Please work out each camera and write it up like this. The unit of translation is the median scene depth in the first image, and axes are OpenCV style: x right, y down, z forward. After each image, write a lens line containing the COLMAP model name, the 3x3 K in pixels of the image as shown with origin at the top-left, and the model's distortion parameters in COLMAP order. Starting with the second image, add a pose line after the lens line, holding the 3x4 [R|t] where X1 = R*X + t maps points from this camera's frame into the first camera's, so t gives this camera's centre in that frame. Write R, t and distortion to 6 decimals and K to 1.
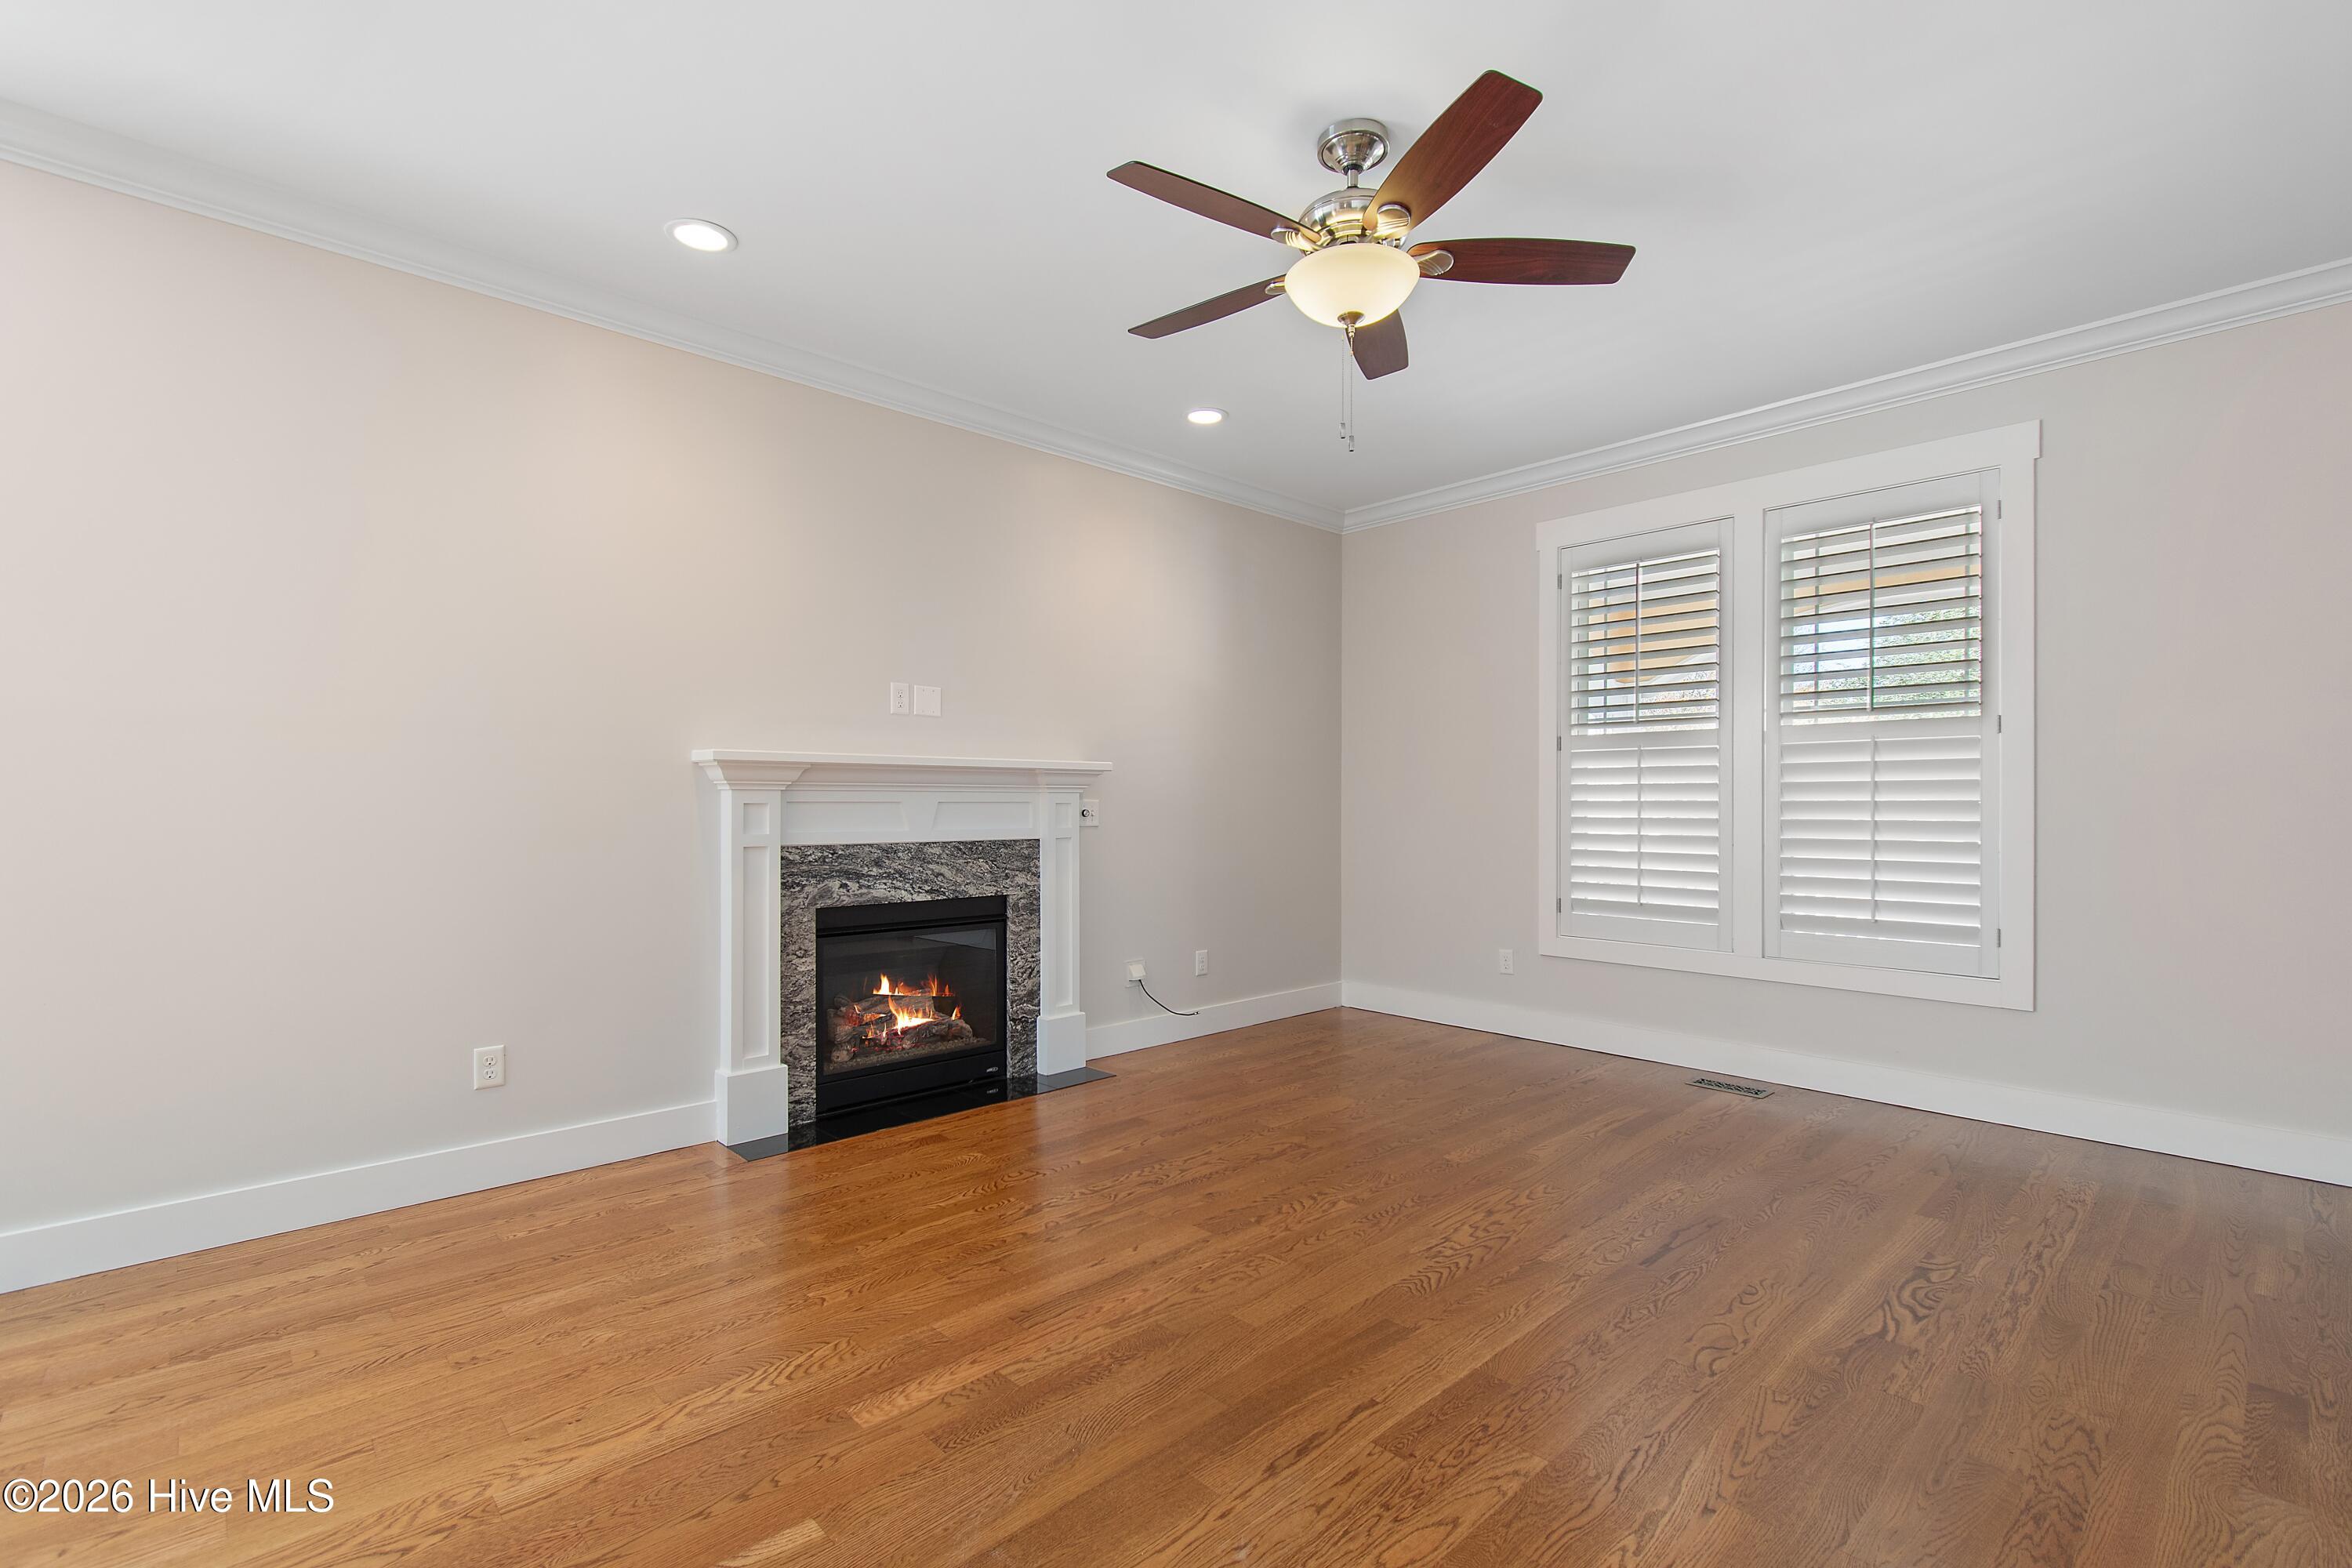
lens RADIAL K [[1040.1, 0, 1171.6], [0, 1040.1, 806.4], [0, 0, 1]] dist [0.006359, -0.001588]
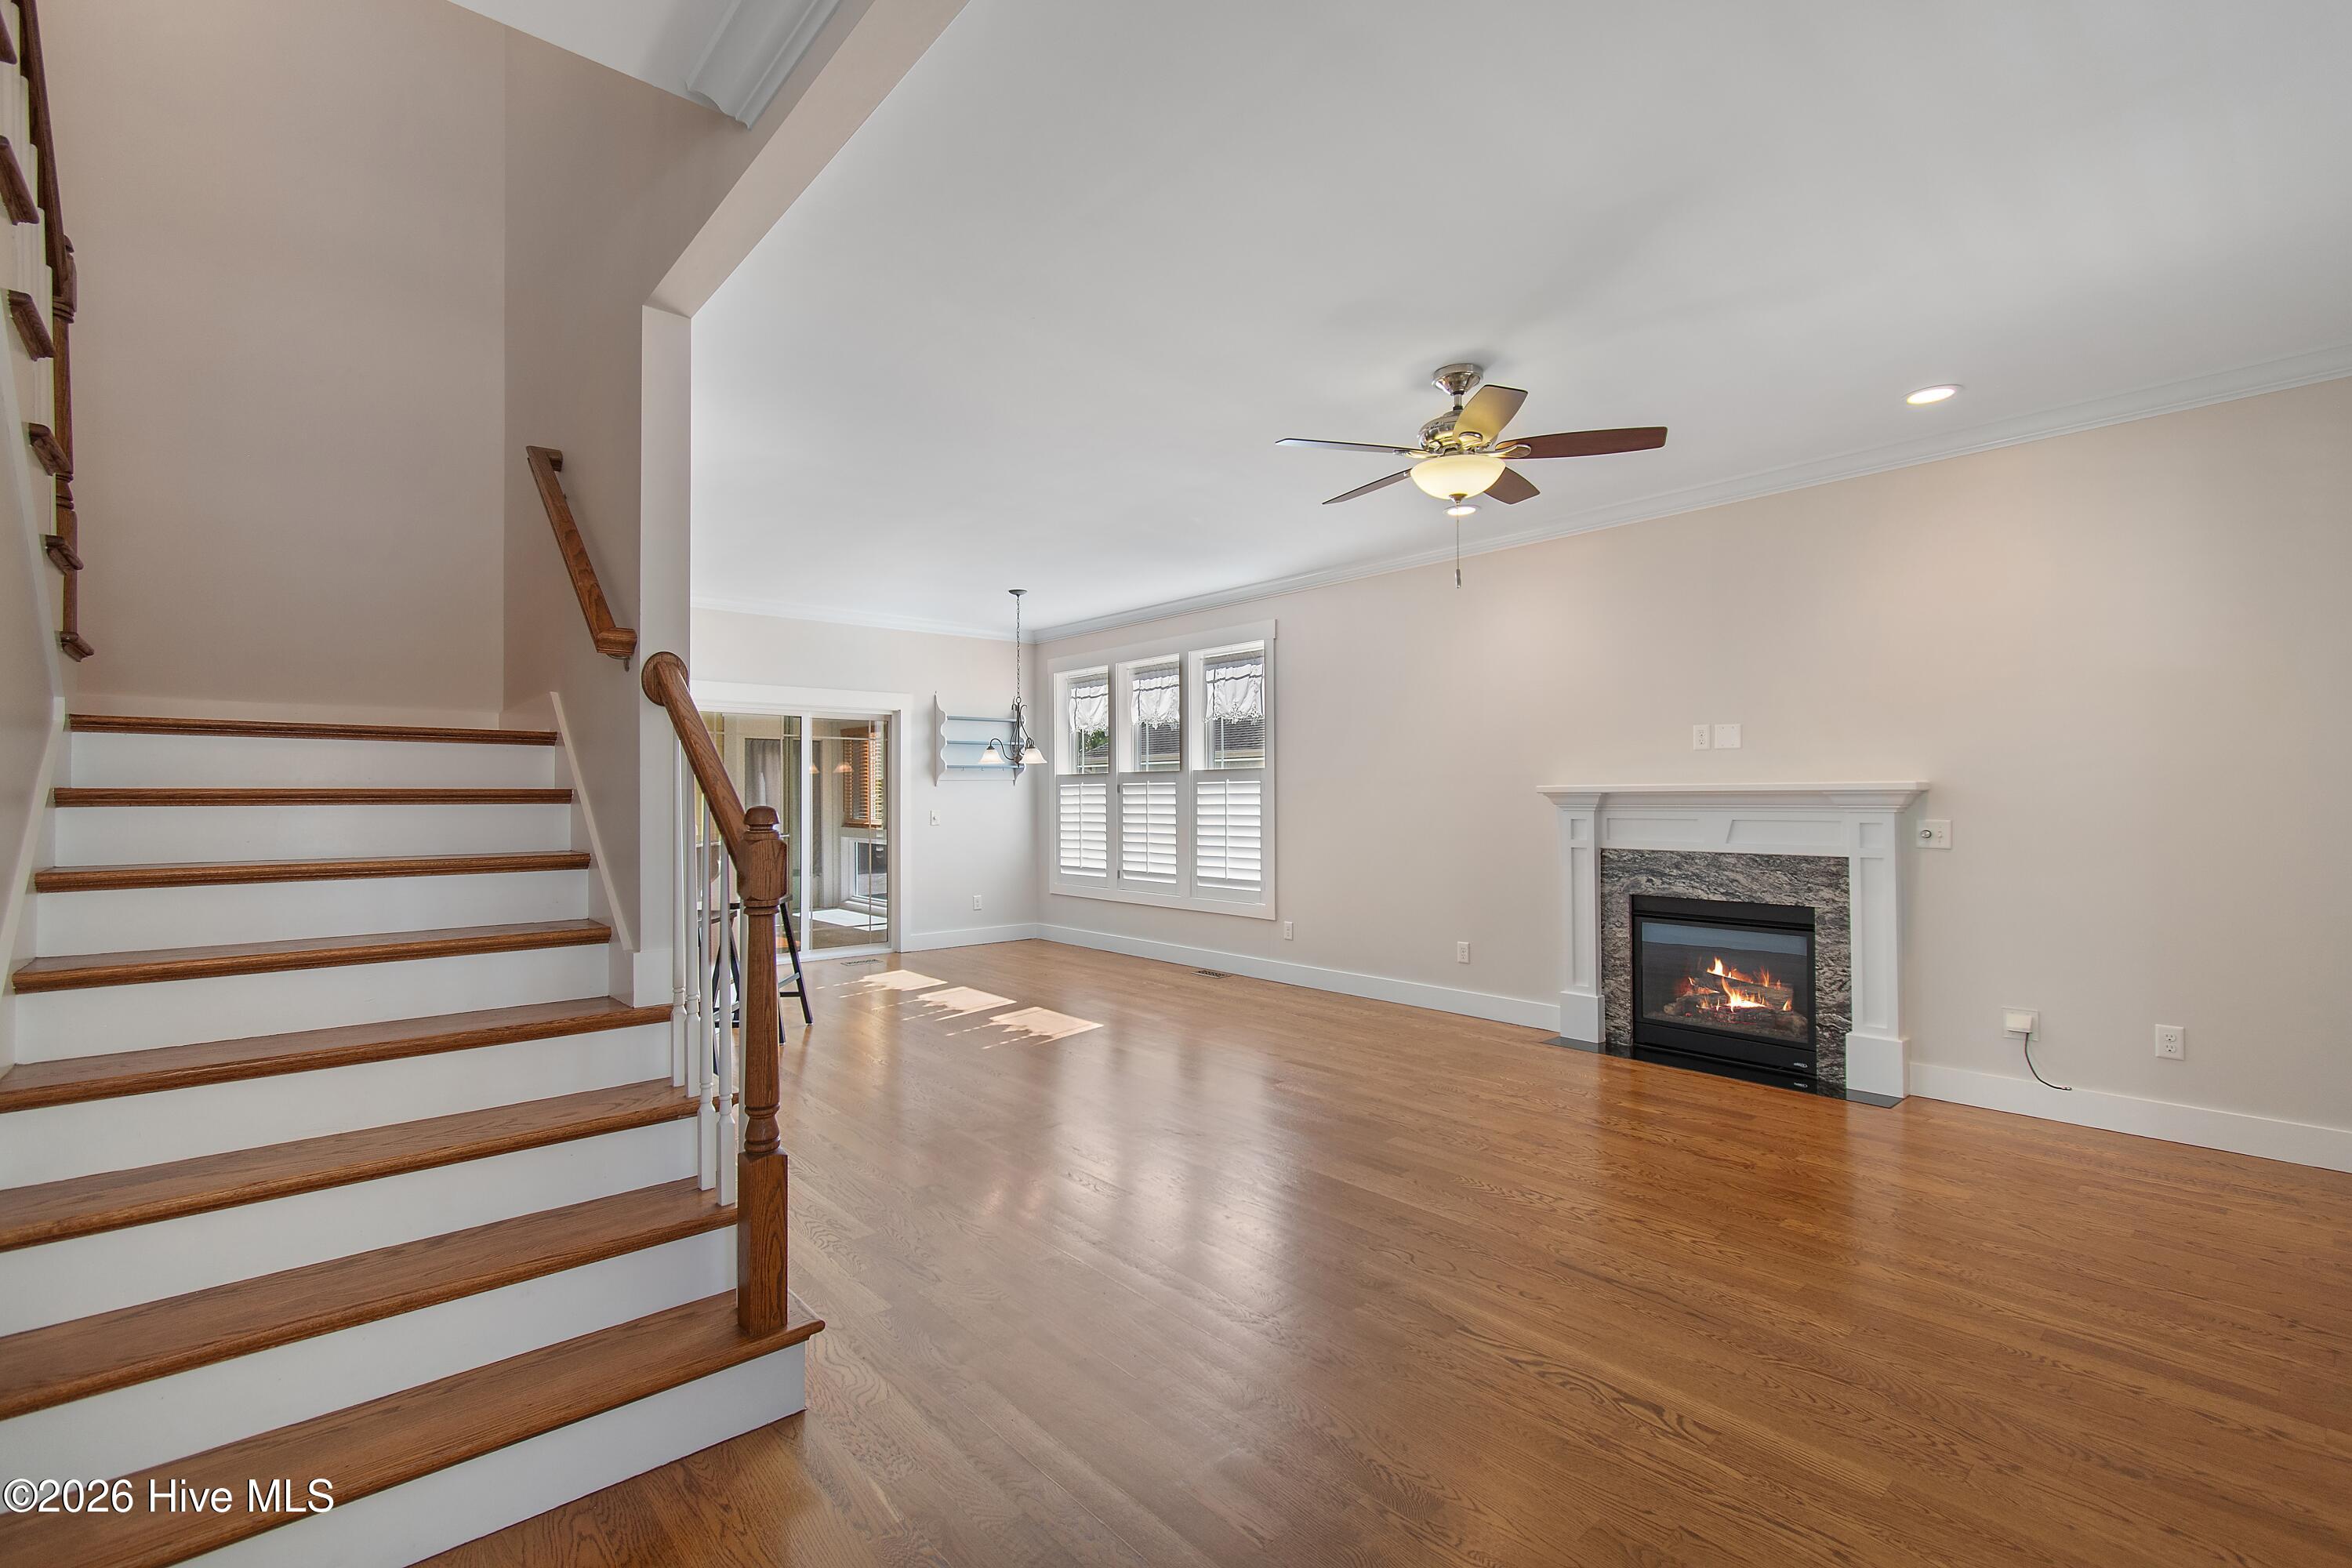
lens RADIAL K [[1040.1, 0, 1193.2], [0, 1040.1, 781.1], [0, 0, 1]] dist [0.006359, -0.001588]
pose [[-0.022061, -0.015473, -0.999637, 1.017820], [0.002524, 0.999876, -0.015533, -0.032772], [0.999753, -0.002865, -0.022019, 0.417434]]
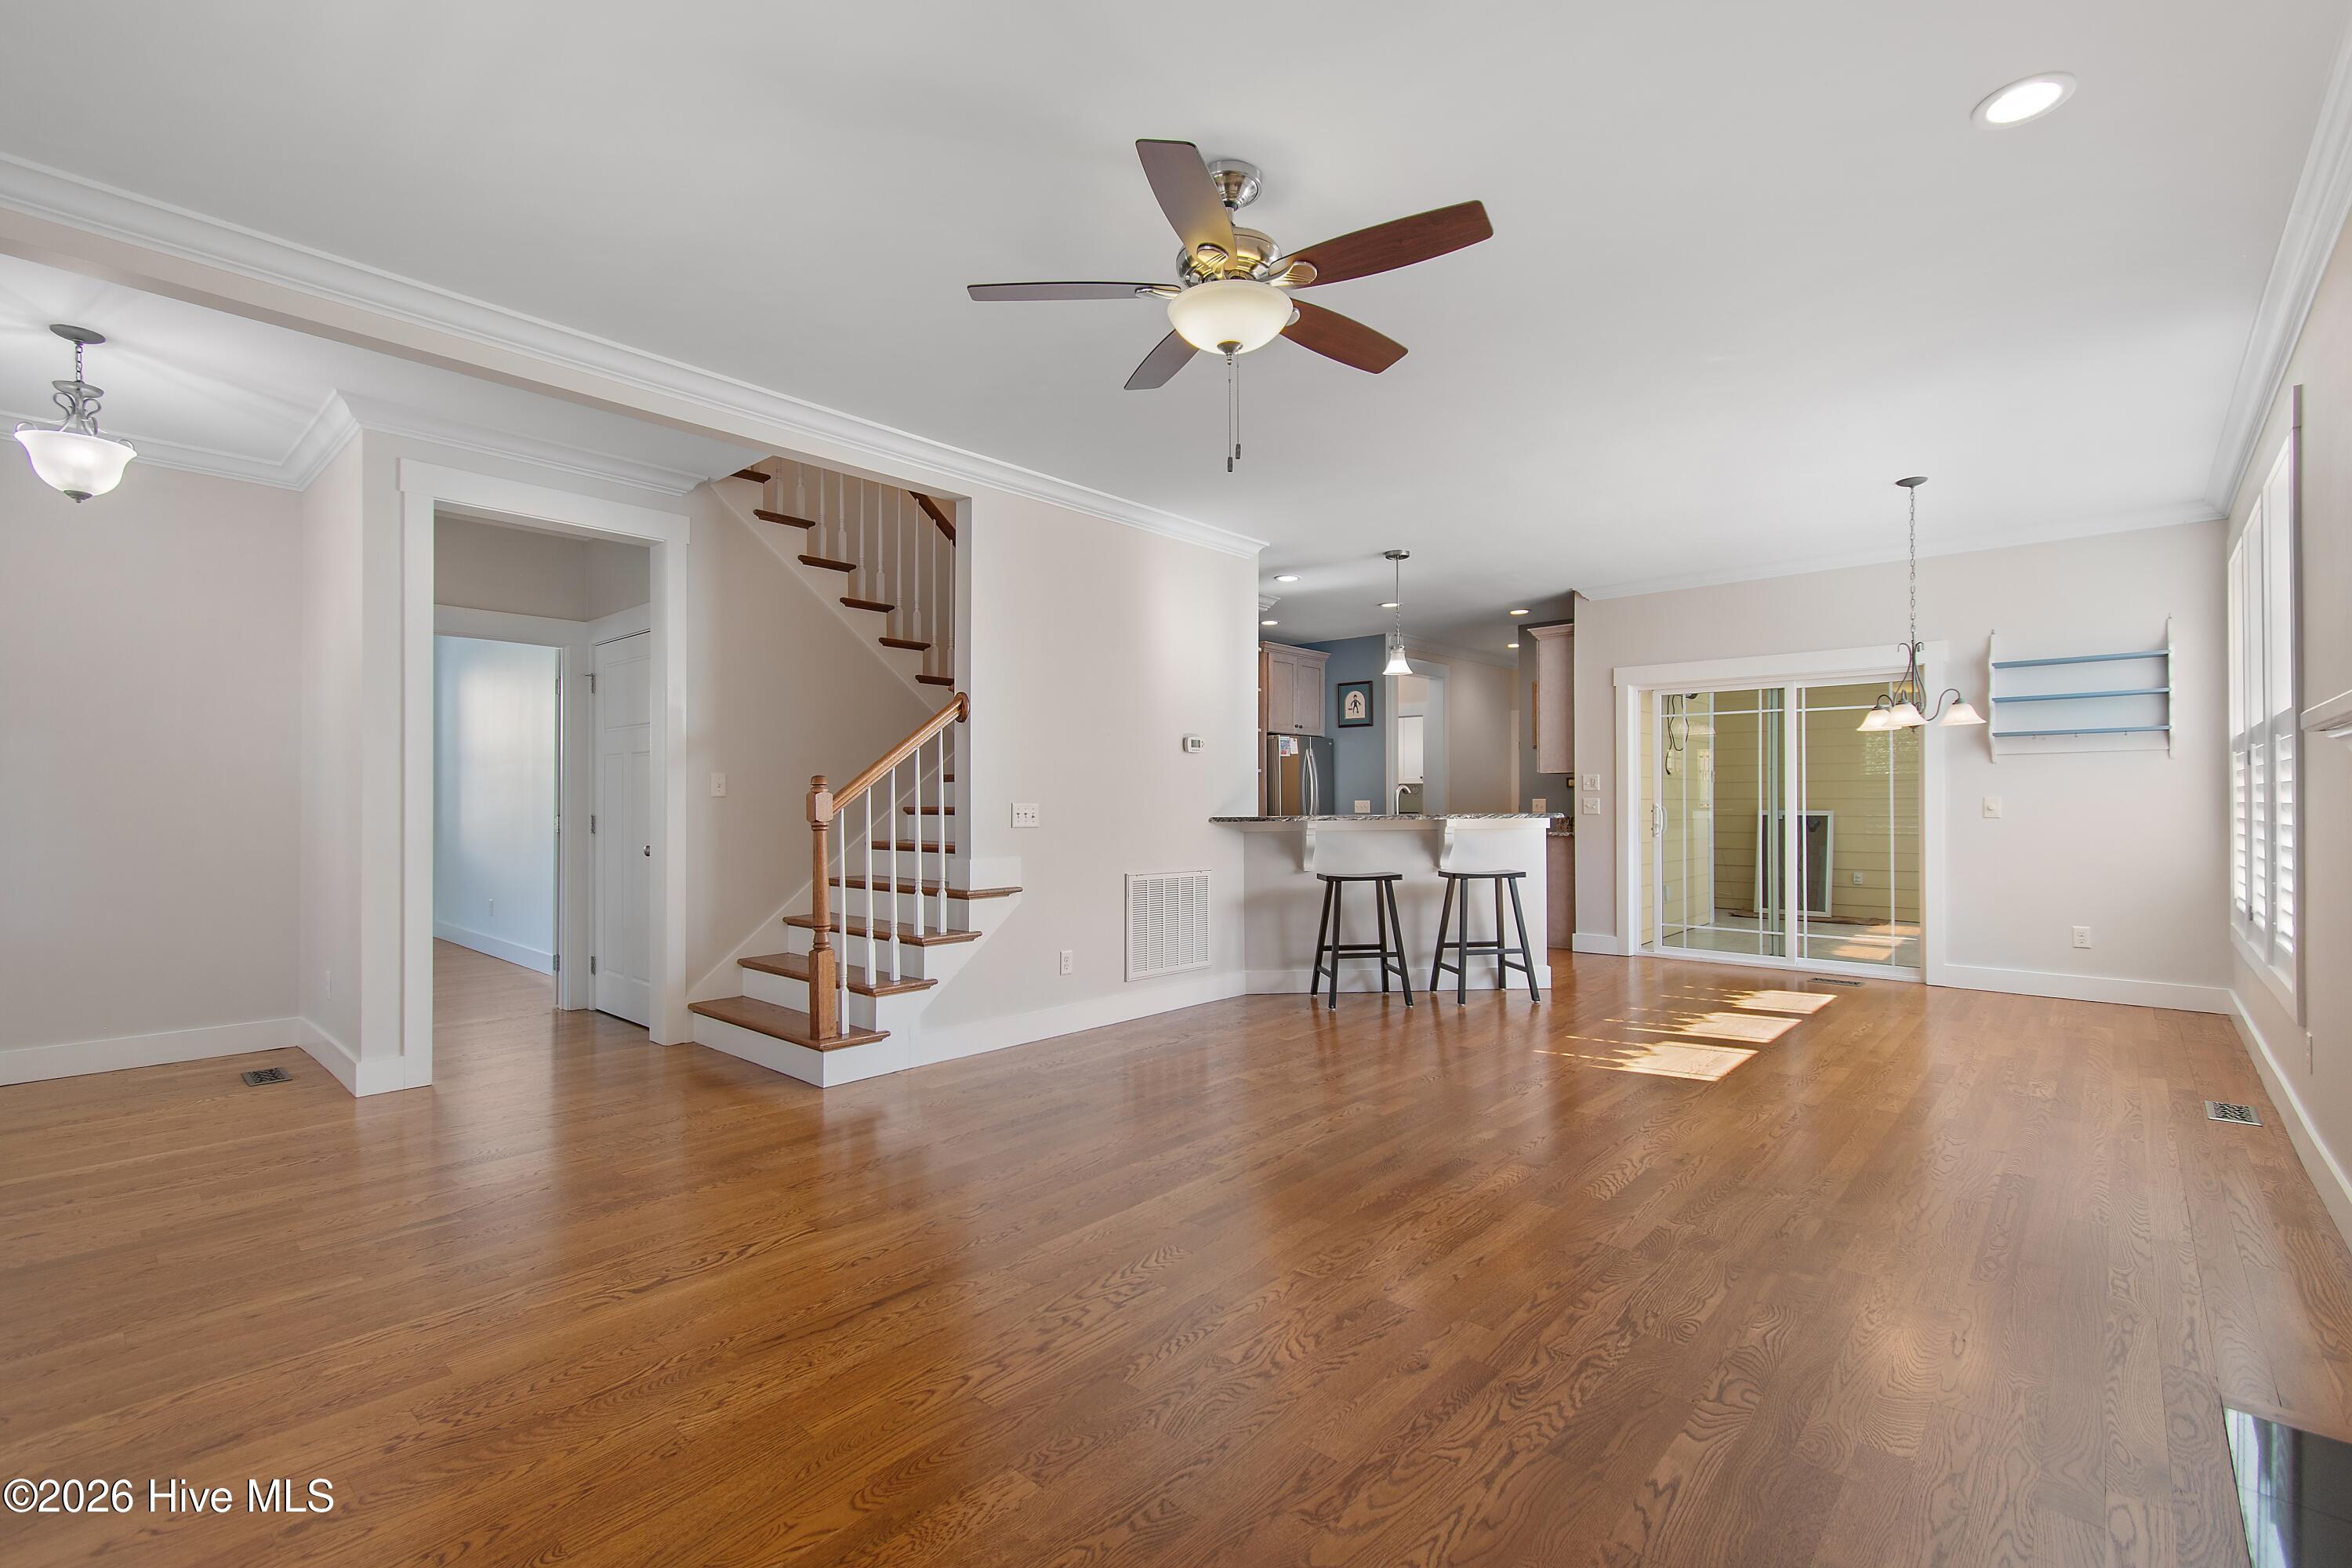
lens RADIAL K [[1040.1, 0, 1171.3], [0, 1040.1, 794.6], [0, 0, 1]] dist [0.006359, -0.001588]
pose [[-0.996505, -0.001089, -0.083525, 0.202077], [-0.000923, 0.999998, -0.002031, -0.006916], [0.083527, -0.001947, -0.996504, 1.288949]]
